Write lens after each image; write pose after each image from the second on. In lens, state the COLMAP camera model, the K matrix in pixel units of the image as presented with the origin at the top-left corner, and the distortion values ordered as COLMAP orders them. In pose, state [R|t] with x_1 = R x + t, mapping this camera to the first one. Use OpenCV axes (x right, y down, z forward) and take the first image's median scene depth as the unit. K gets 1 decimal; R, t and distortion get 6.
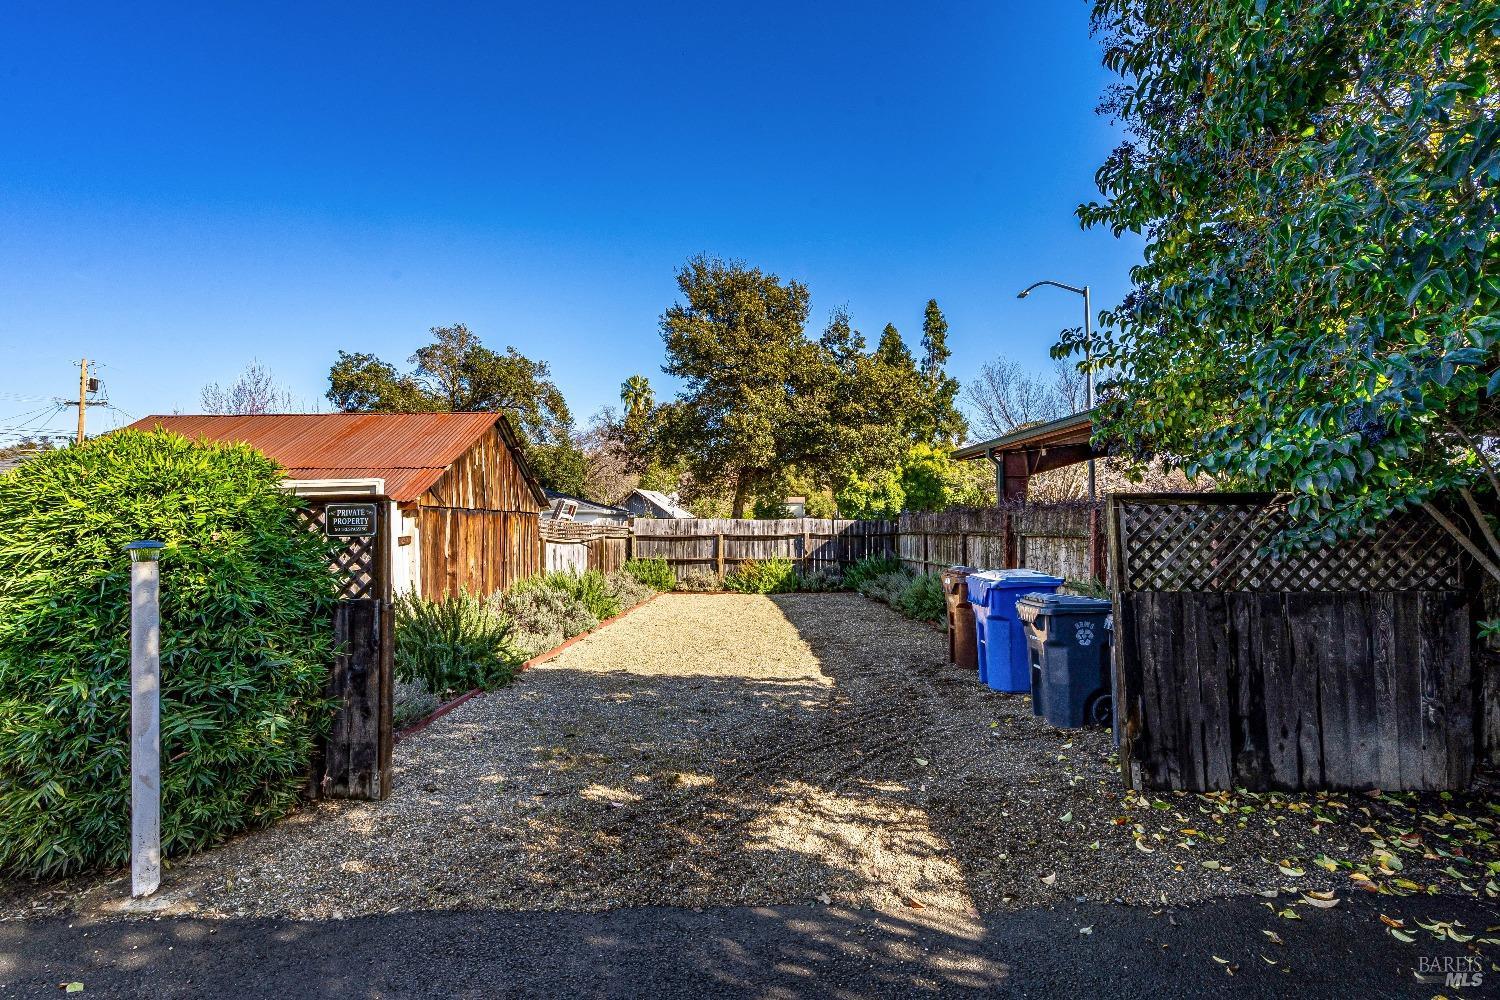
lens RADIAL K [[691.8, 0, 761.4], [0, 691.8, 506.9], [0, 0, 1]] dist [-0.002027, 0.001621]
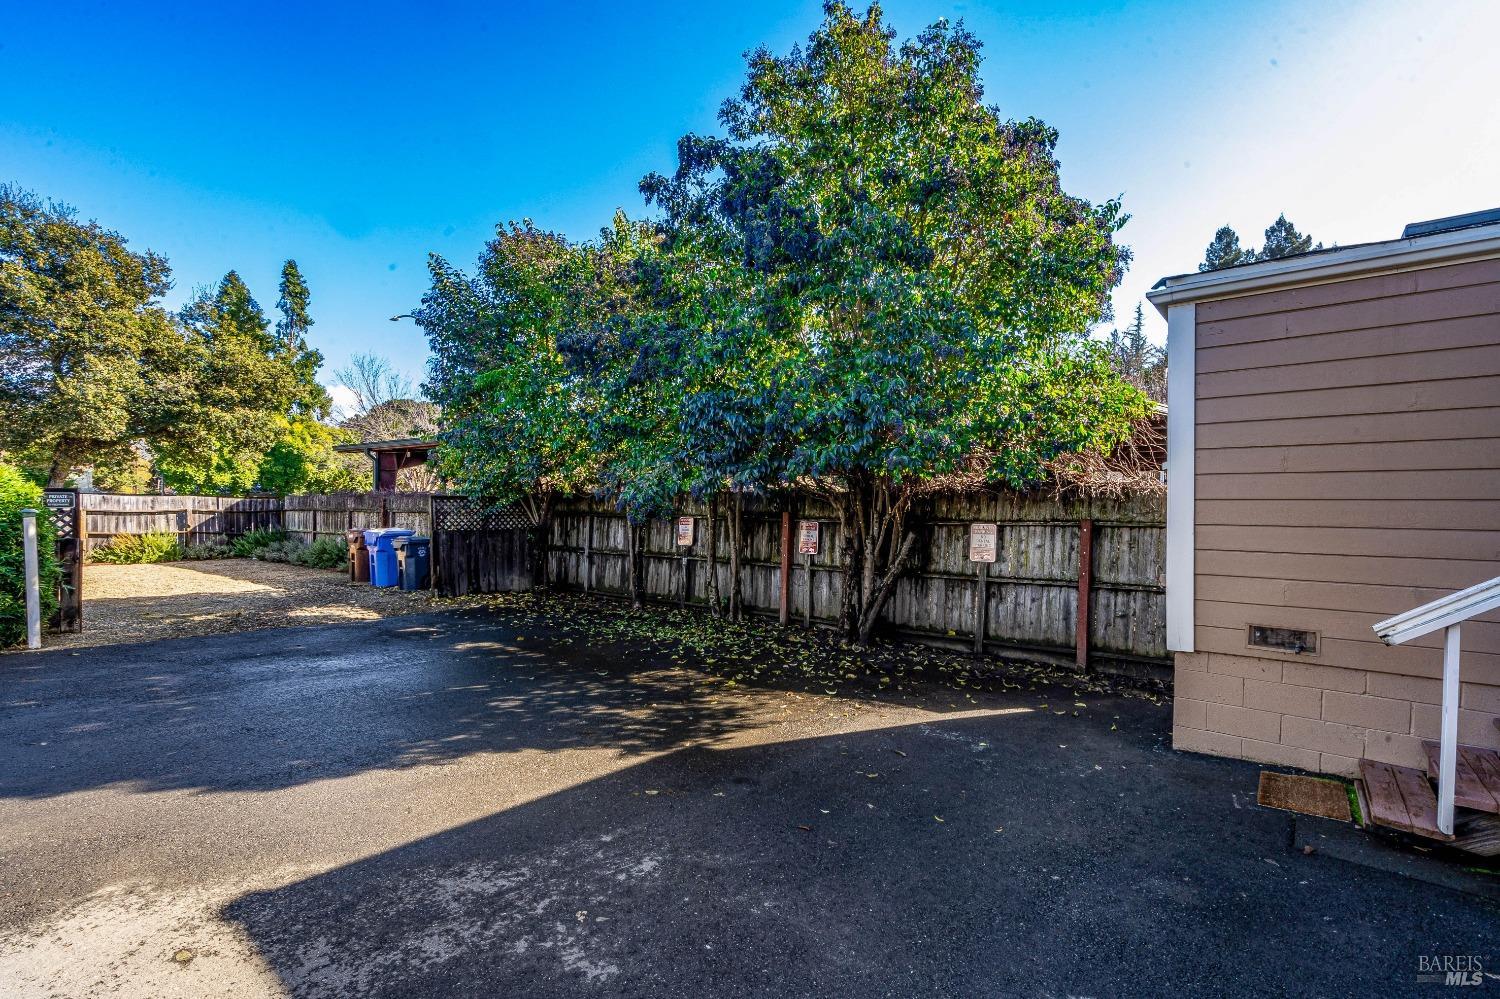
lens RADIAL K [[691.8, 0, 740.1], [0, 691.8, 513.9], [0, 0, 1]] dist [-0.002027, 0.001621]
pose [[0.672413, 0.003732, 0.740167, -0.162812], [-0.034069, 0.999084, 0.025912, -0.013638], [-0.739391, -0.042640, 0.671924, -0.408755]]
